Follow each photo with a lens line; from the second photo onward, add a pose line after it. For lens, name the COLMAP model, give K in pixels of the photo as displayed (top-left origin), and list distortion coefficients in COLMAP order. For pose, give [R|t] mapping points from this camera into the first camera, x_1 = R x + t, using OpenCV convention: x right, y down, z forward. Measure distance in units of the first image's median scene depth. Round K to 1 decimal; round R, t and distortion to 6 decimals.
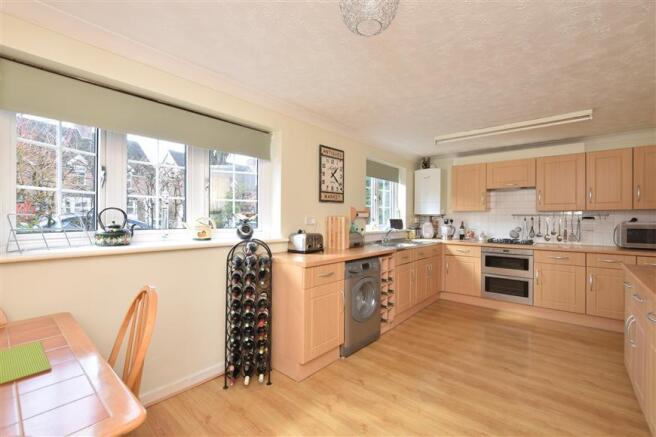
lens RADIAL K [[291.5, 0, 324.1], [0, 291.5, 219.2], [0, 0, 1]] dist [-0.000136, -0.000014]
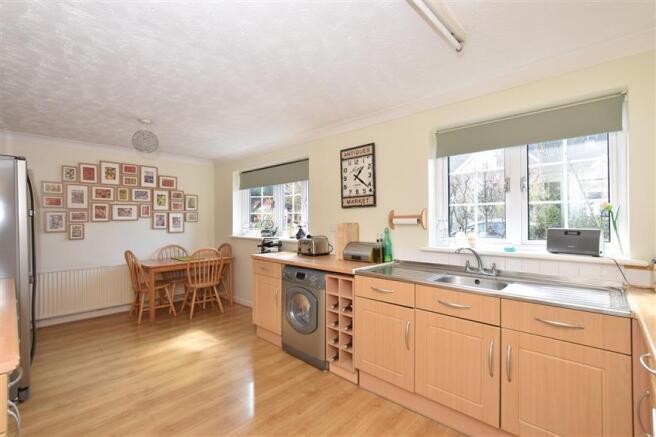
lens RADIAL K [[291.5, 0, 324.5], [0, 291.5, 217.7], [0, 0, 1]] dist [-0.000136, -0.000014]
pose [[-0.045768, -0.008282, -0.998918, 0.942952], [-0.000180, 0.999966, -0.008282, -0.019551], [0.998952, -0.000199, -0.045768, 0.960864]]
